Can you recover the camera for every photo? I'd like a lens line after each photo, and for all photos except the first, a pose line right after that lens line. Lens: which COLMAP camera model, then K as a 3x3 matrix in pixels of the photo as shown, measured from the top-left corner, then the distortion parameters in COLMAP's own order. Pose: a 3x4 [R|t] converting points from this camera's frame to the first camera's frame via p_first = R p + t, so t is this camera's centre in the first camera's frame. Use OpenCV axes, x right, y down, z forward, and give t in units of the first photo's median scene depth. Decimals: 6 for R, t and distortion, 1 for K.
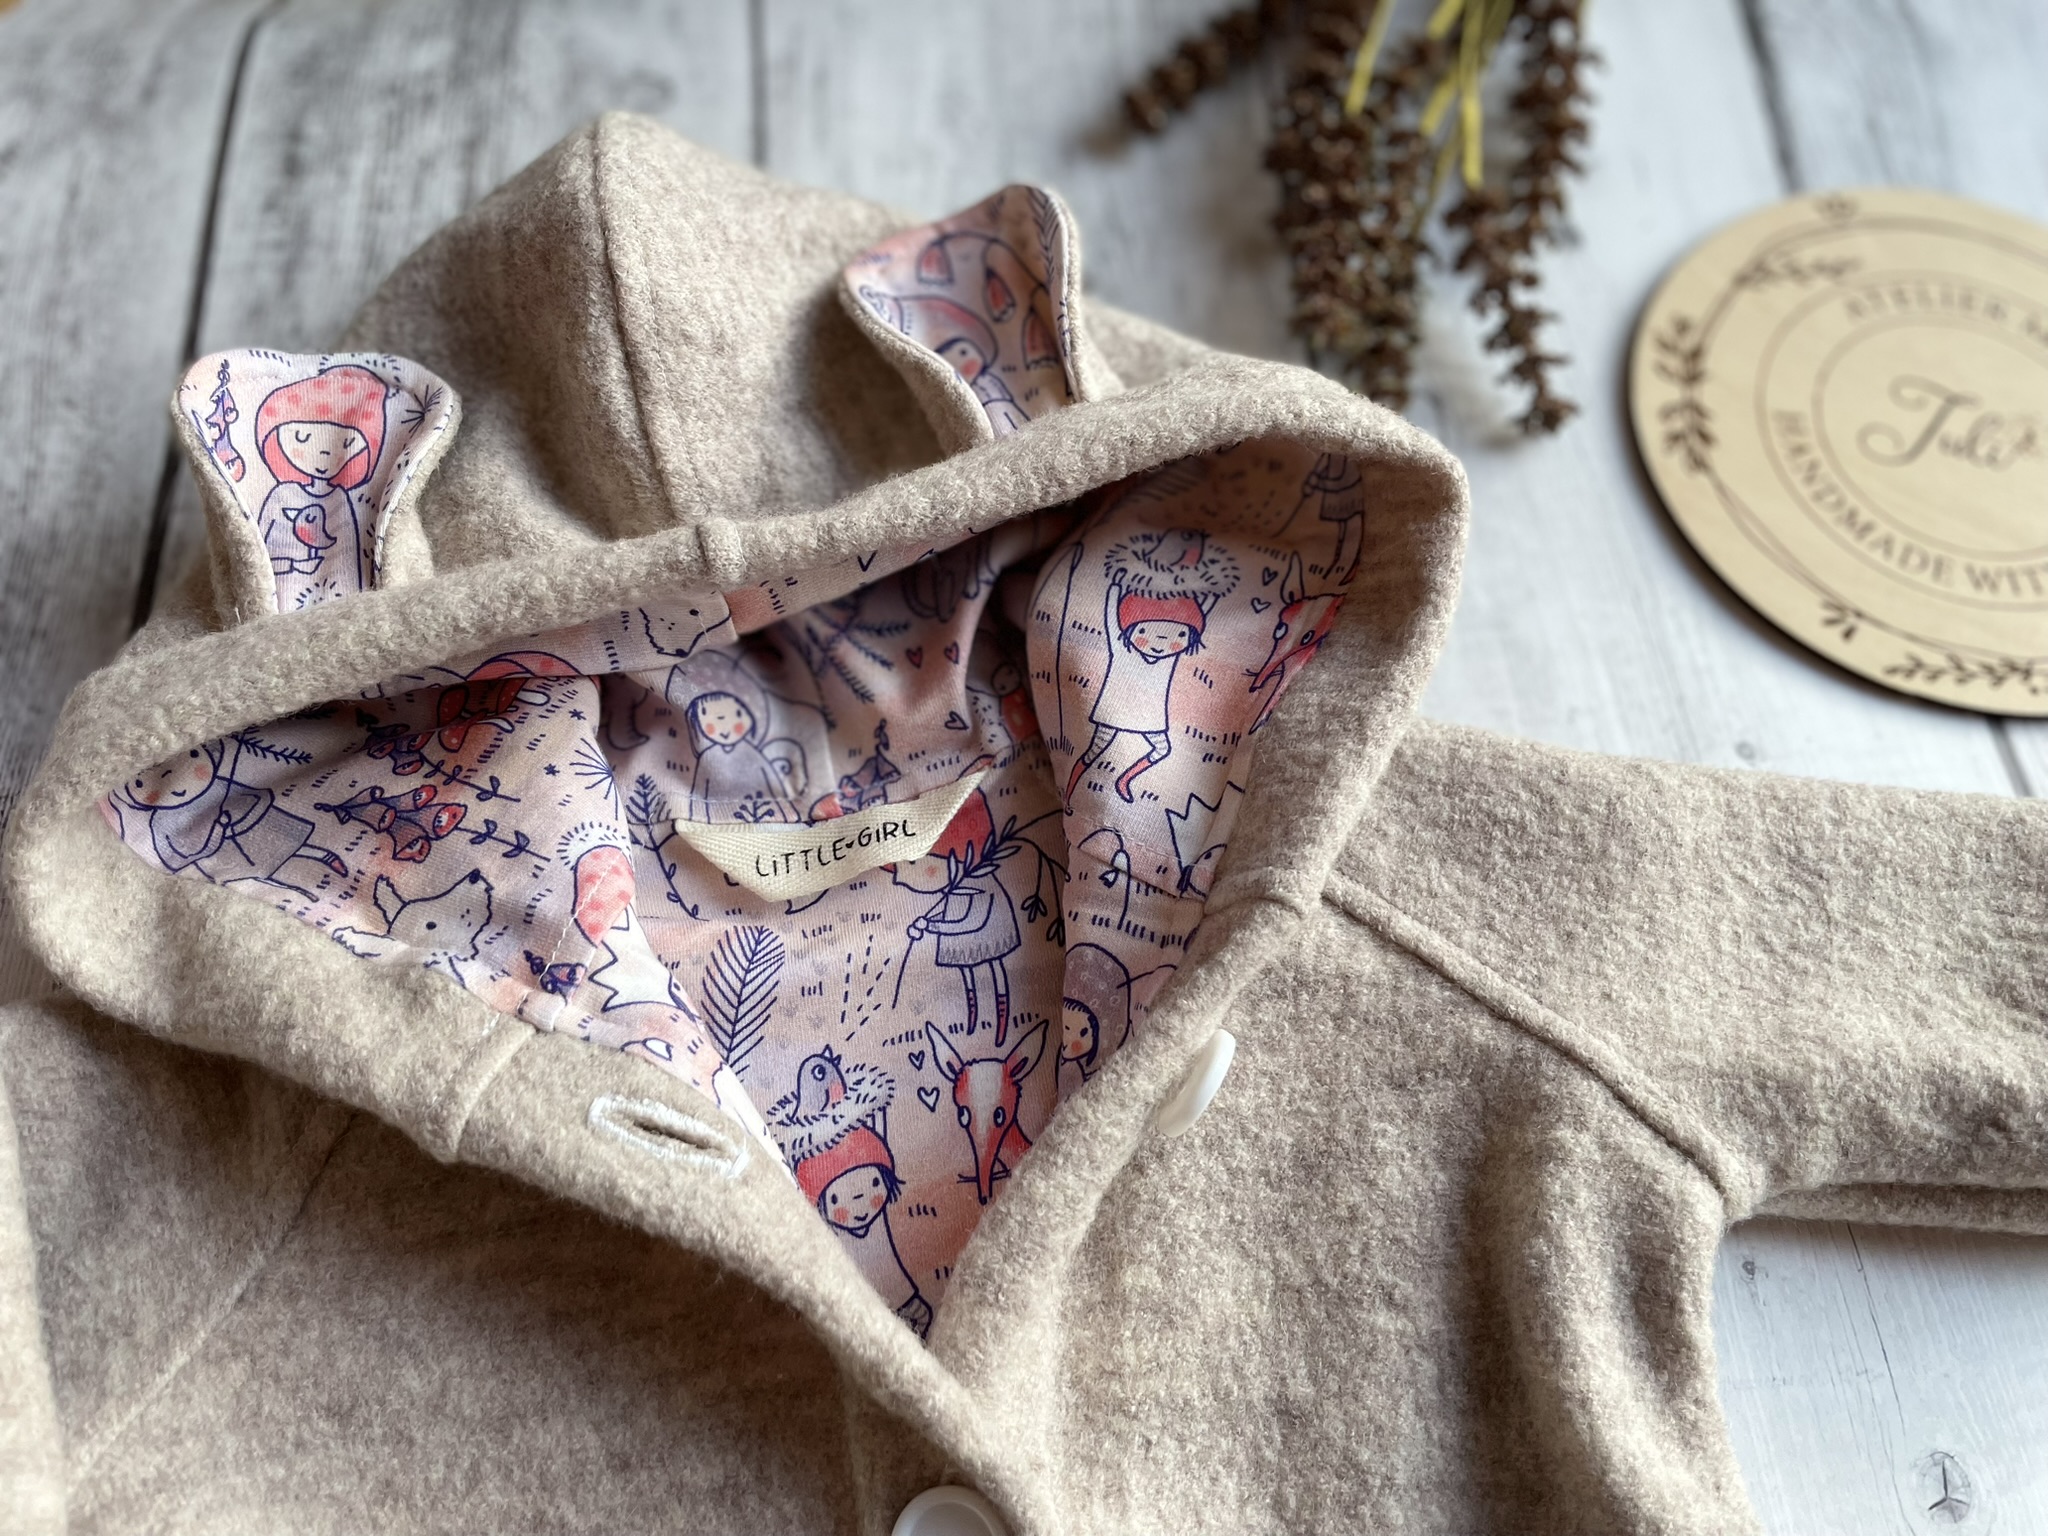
lens RADIAL K [[1519.2, 0, 1030.1], [0, 1519.2, 773.8], [0, 0, 1]] dist [0.078364, -0.121058]
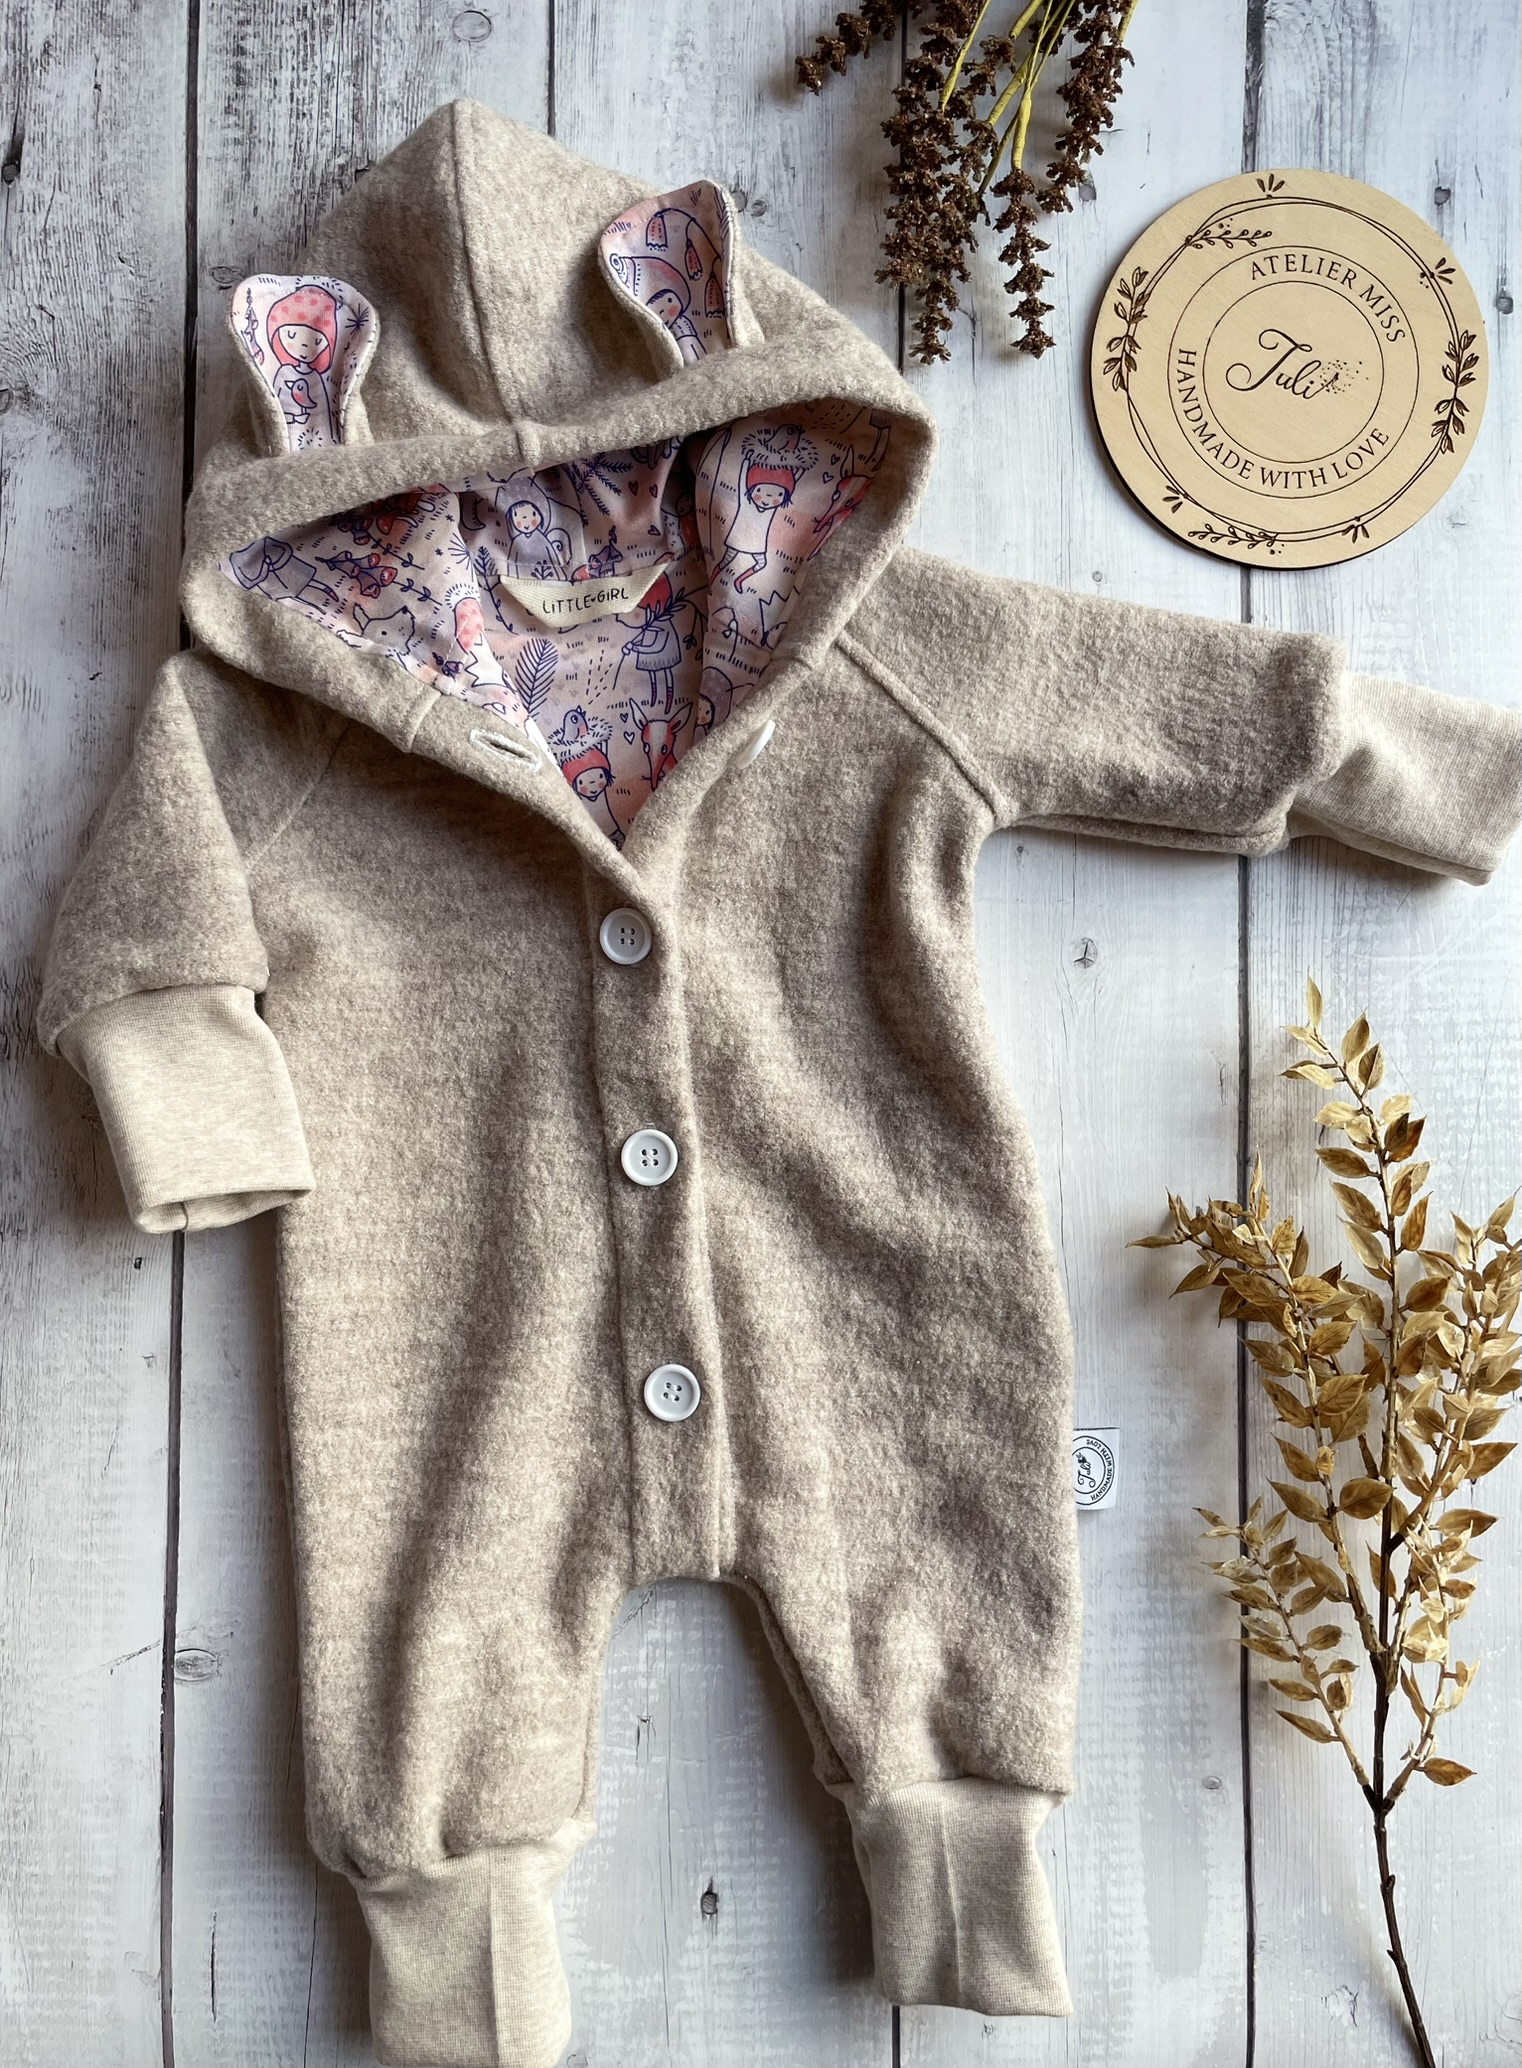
lens RADIAL K [[1635.0, 0, 767.6], [0, 1635.0, 1005.9], [0, 0, 1]] dist [0.086367, -0.147683]
pose [[0.996560, 0.082839, -0.002273, 0.144520], [-0.074774, 0.910680, 0.406289, -0.343459], [0.035727, -0.404721, 0.913742, -1.067921]]
